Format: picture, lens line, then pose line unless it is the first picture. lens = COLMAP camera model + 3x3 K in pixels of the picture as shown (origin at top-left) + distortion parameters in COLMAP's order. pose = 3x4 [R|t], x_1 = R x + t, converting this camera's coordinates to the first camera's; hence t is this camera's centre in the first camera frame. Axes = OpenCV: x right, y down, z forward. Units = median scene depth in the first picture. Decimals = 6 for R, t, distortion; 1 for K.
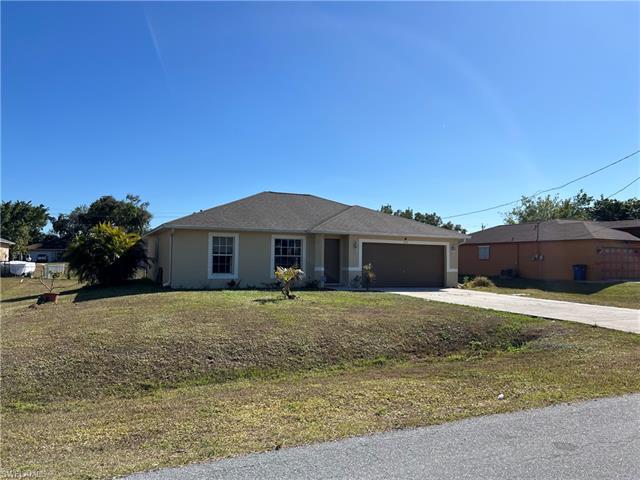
lens RADIAL K [[483.3, 0, 317.6], [0, 483.3, 240.5], [0, 0, 1]] dist [0.076231, -0.084978]
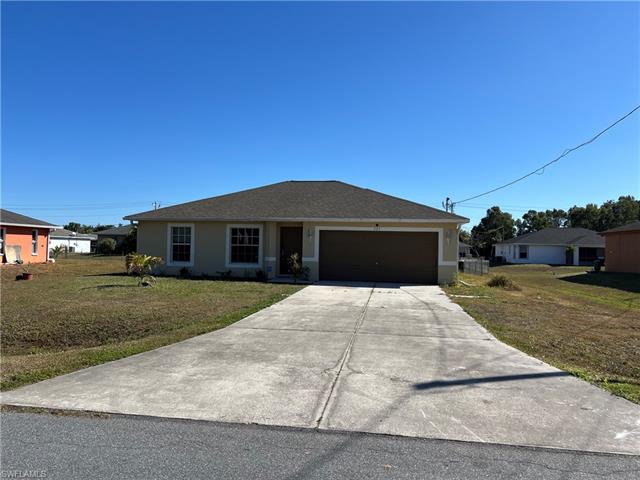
lens RADIAL K [[483.3, 0, 325.4], [0, 483.3, 241.2], [0, 0, 1]] dist [0.076231, -0.084978]
pose [[0.838749, -0.007235, -0.544470, 0.607624], [0.014210, 0.999862, 0.008604, 0.017488], [0.544332, -0.014954, 0.838736, 0.259003]]
